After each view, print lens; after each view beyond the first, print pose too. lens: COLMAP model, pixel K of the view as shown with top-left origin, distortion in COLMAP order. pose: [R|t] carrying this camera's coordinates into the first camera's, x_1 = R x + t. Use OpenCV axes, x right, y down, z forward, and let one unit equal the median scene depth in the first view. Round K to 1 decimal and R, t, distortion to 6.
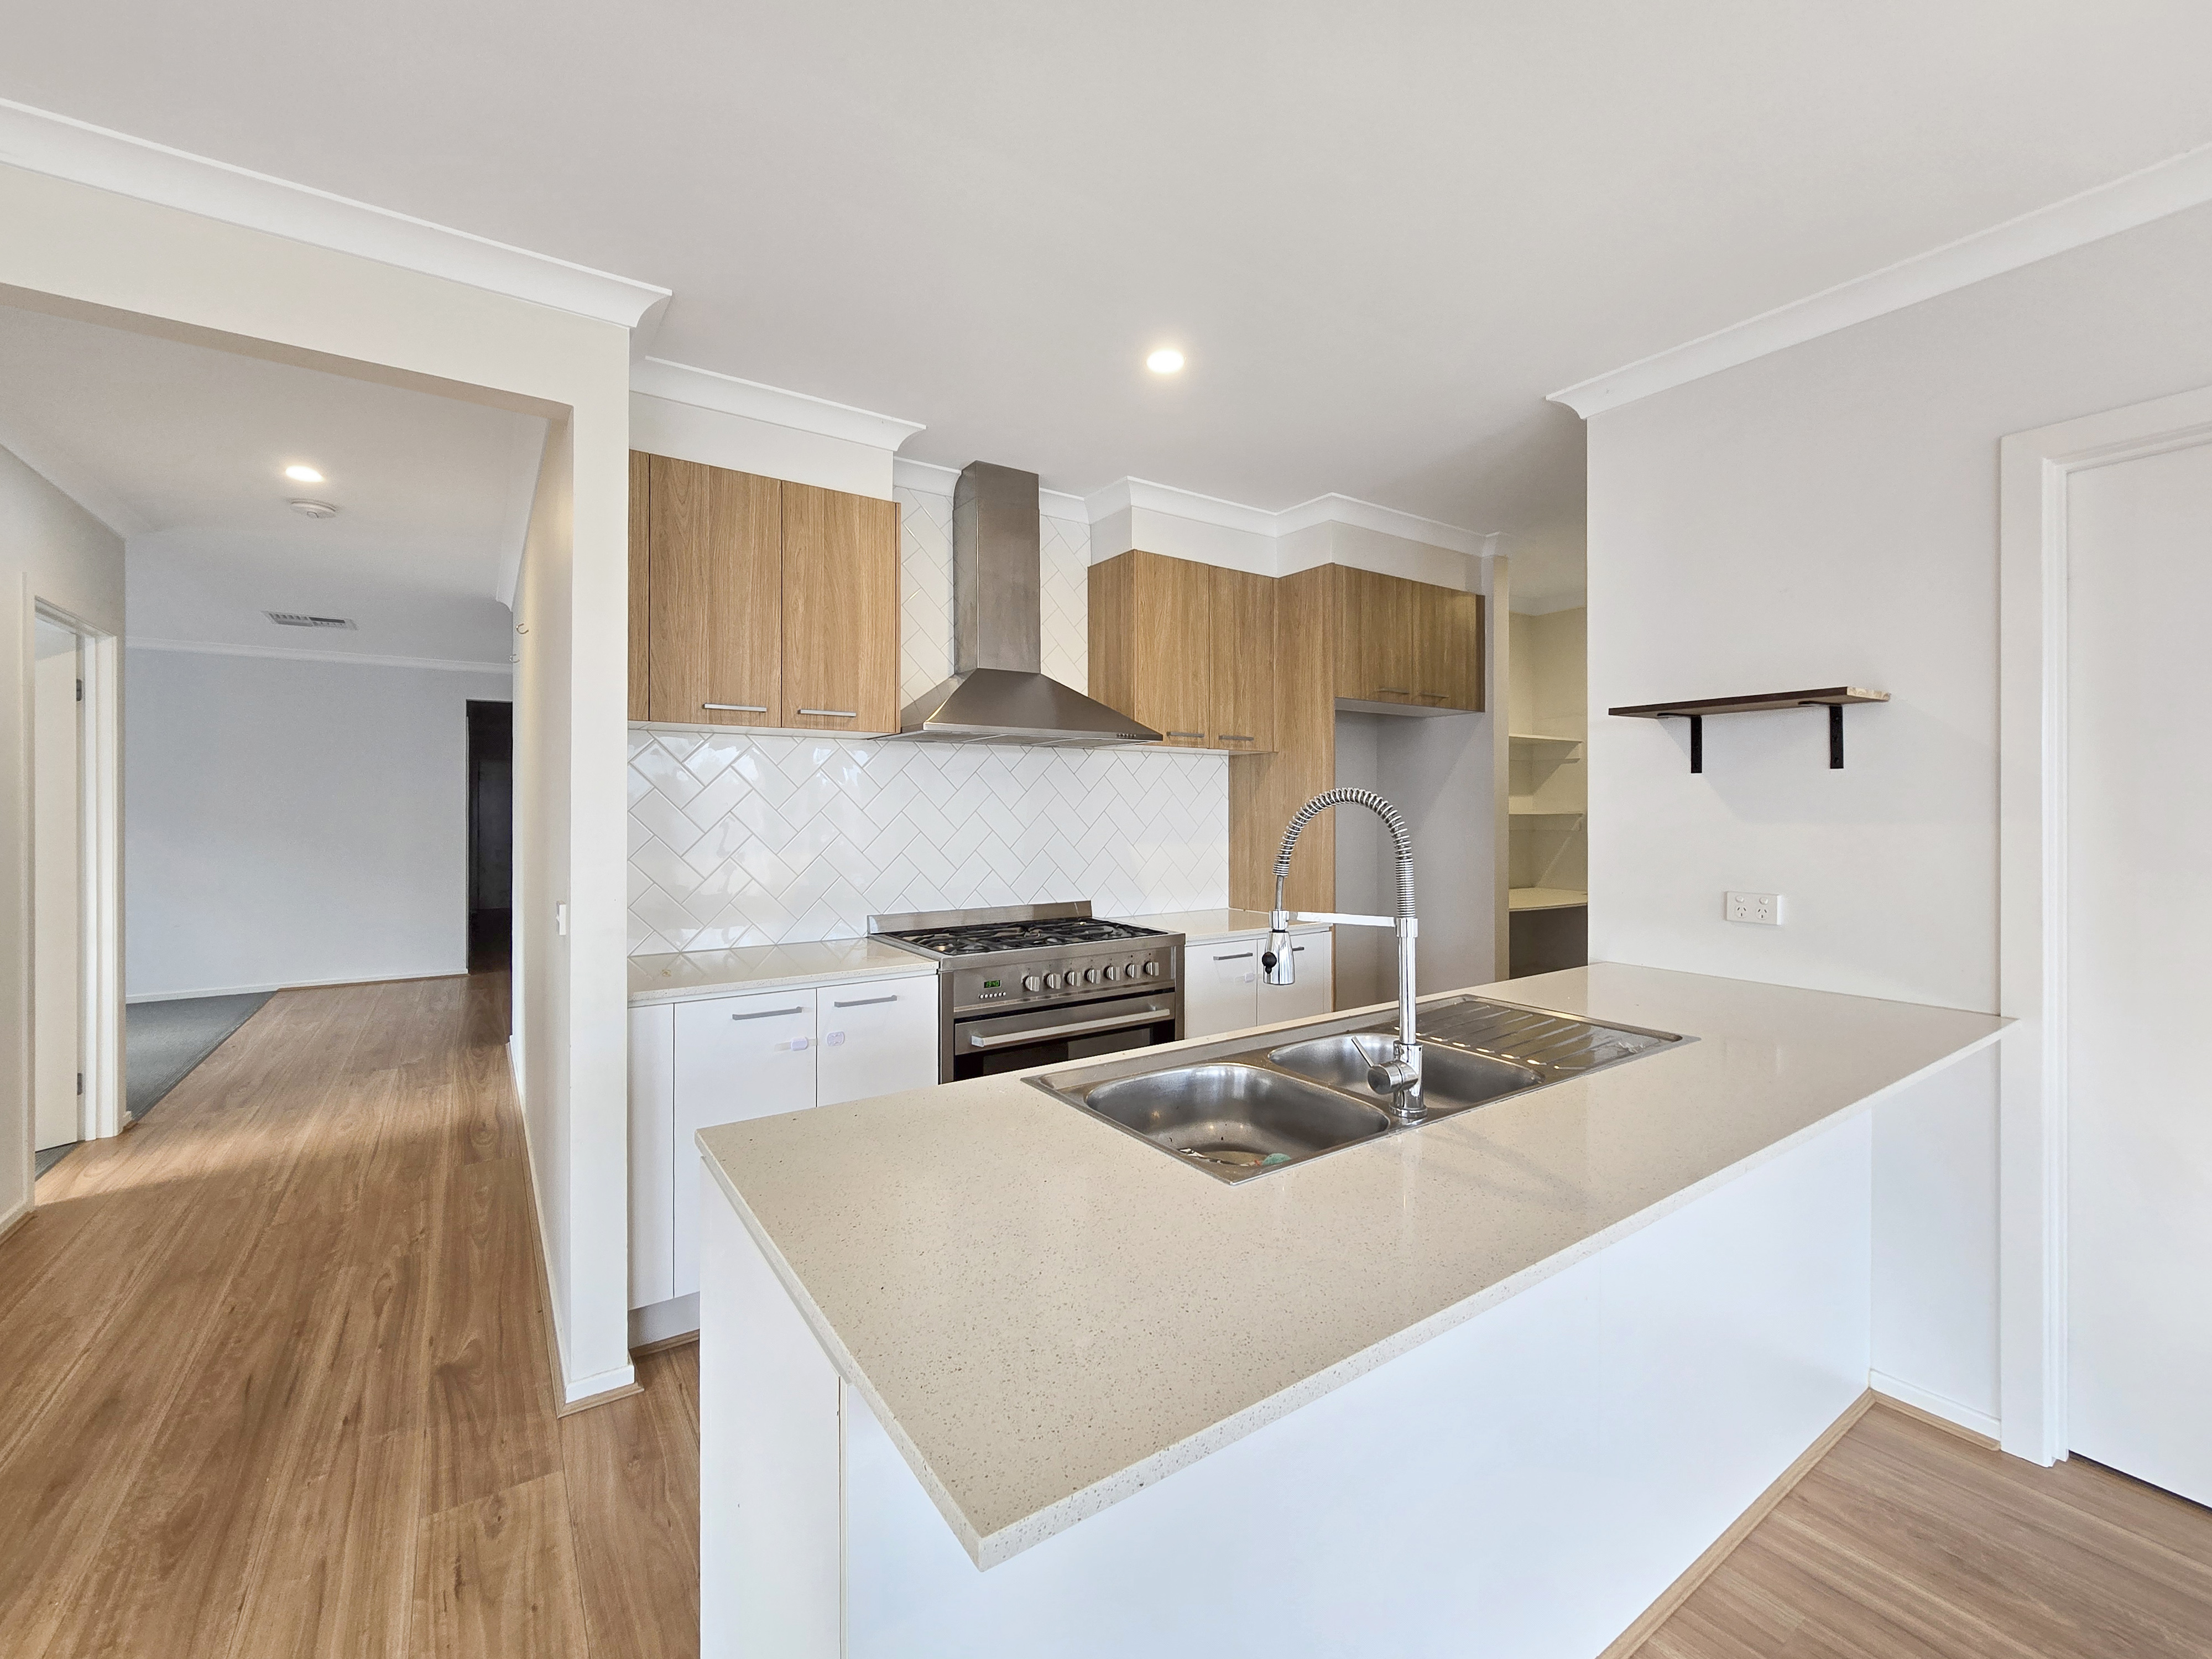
lens RADIAL K [[925.5, 0, 1098.9], [0, 925.5, 799.5], [0, 0, 1]] dist [-0.001369, 0.000103]
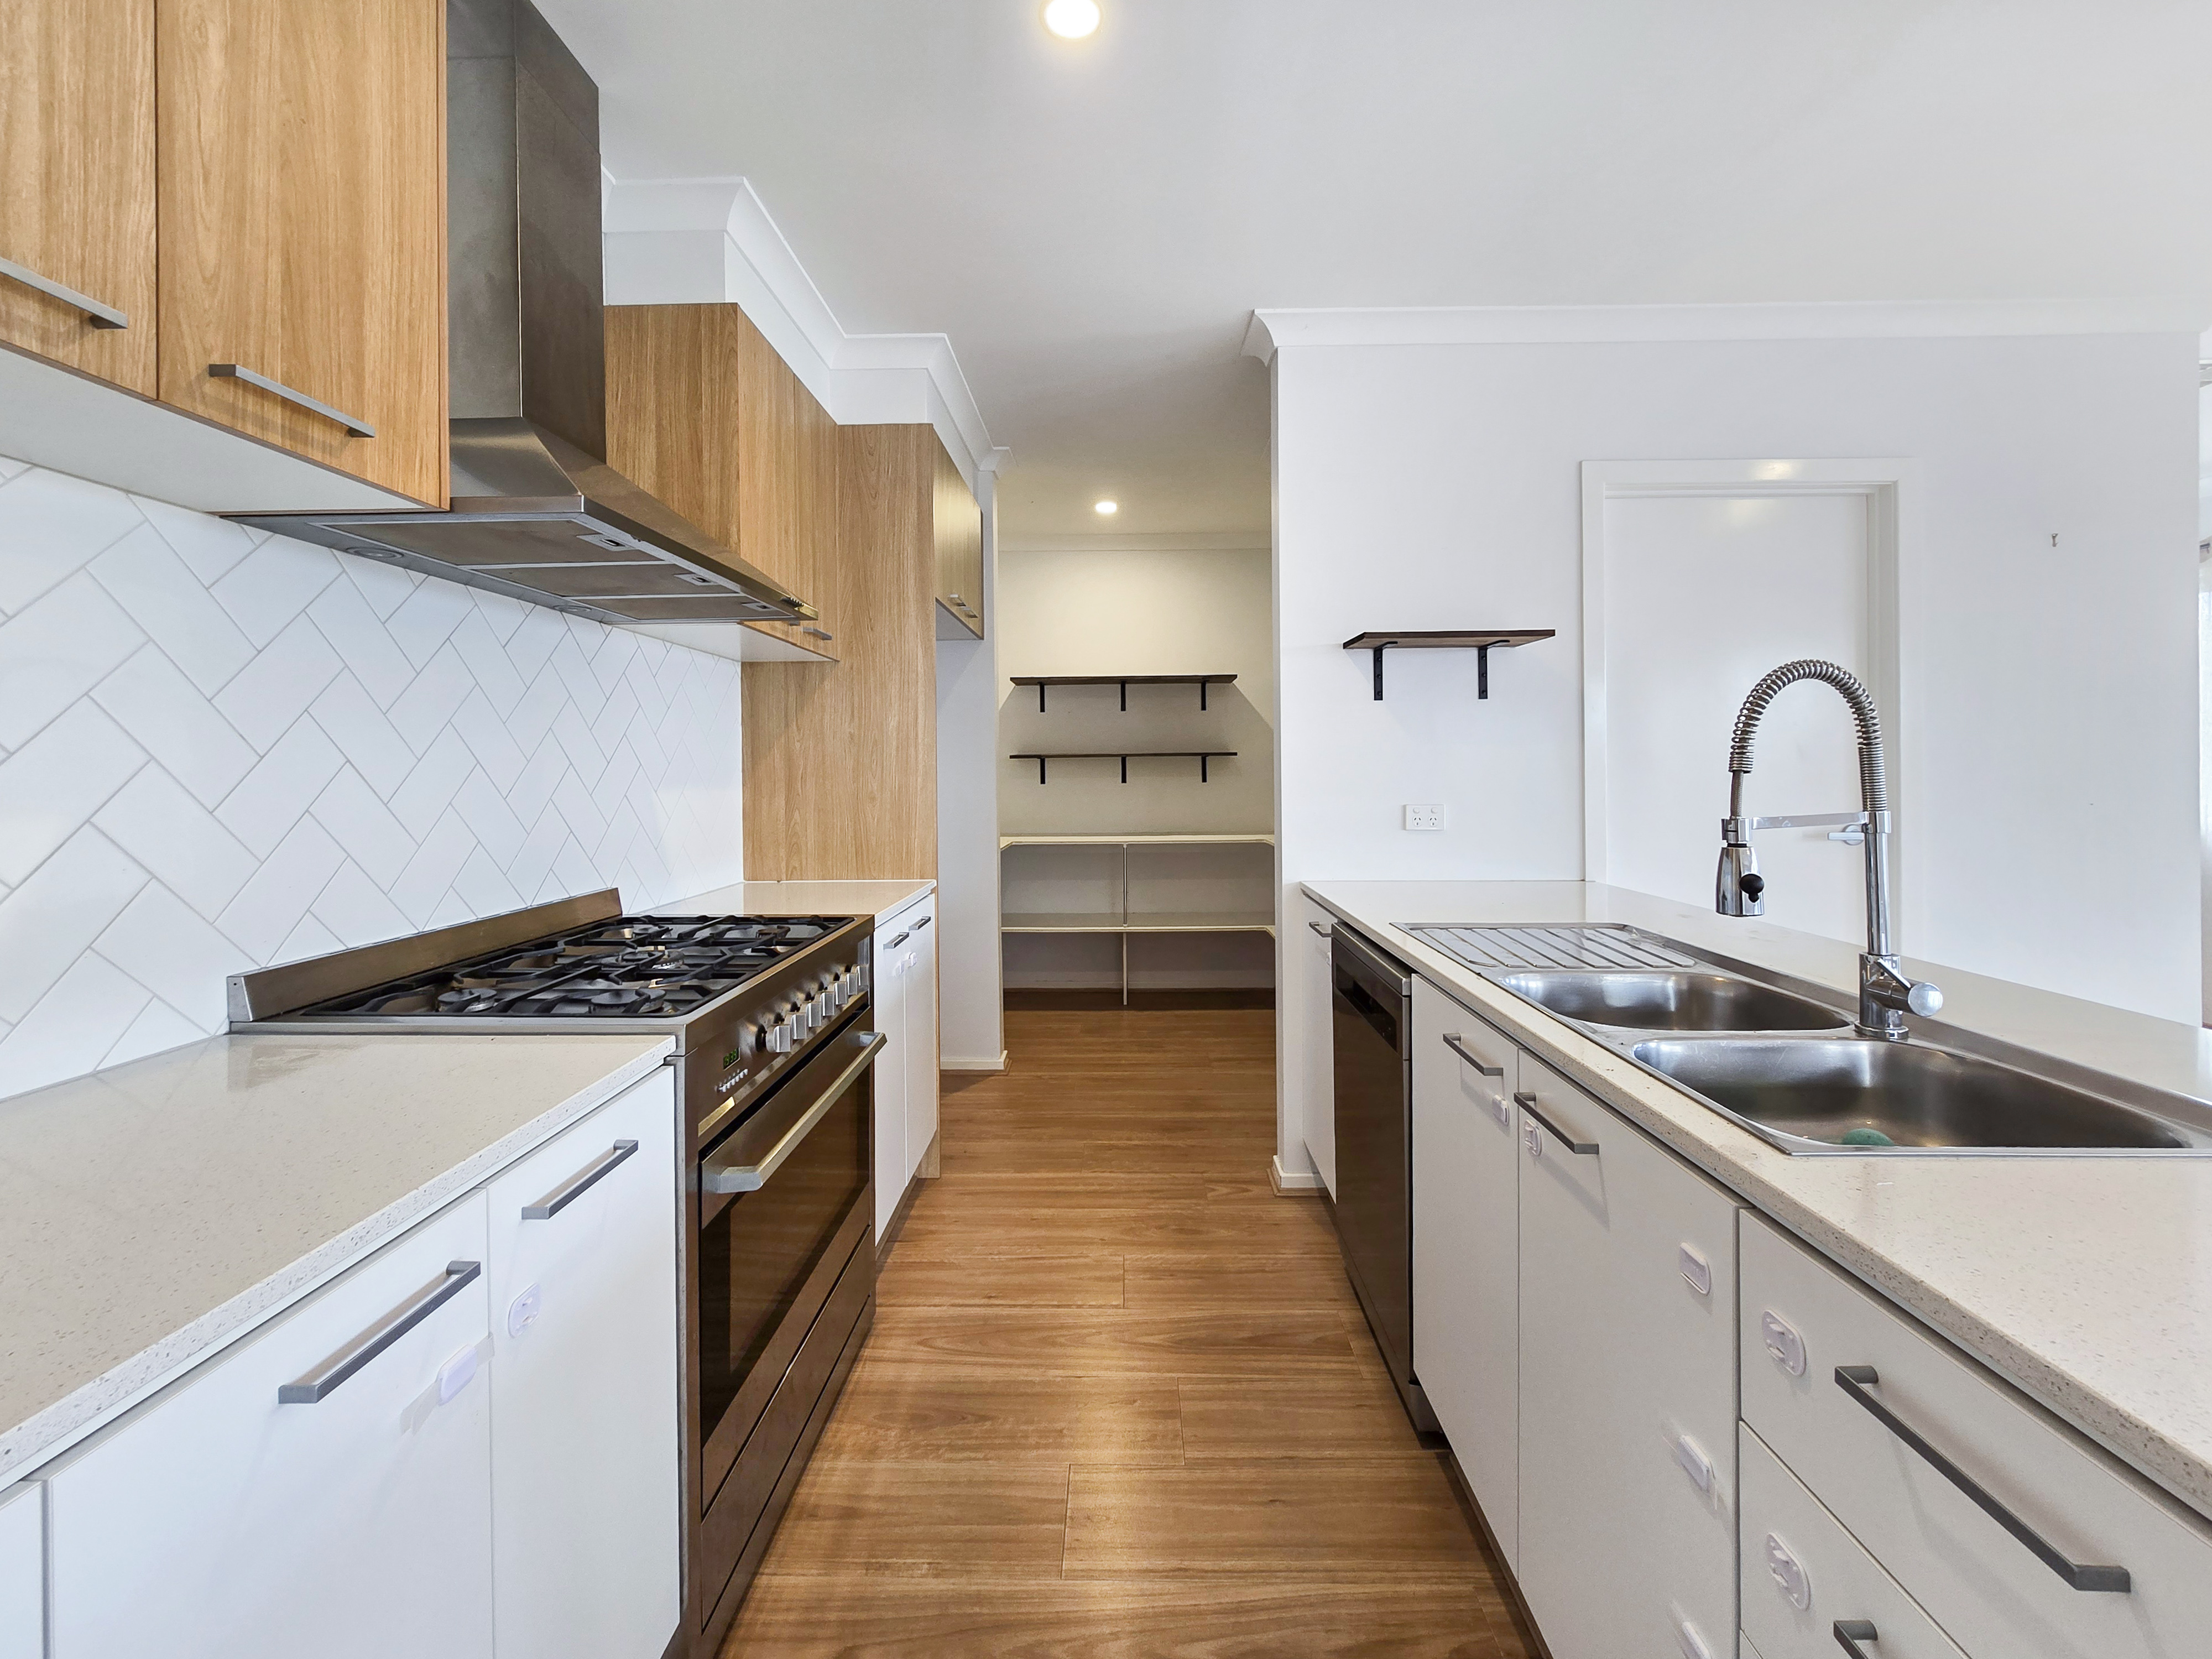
lens RADIAL K [[936.0, 0, 1110.7], [0, 936.0, 767.1], [0, 0, 1]] dist [-0.001471, -0.000054]
pose [[0.575368, -0.002892, 0.817890, -0.323646], [0.000009, 0.999994, 0.003530, 0.033832], [-0.817895, -0.002024, 0.575364, 0.437172]]
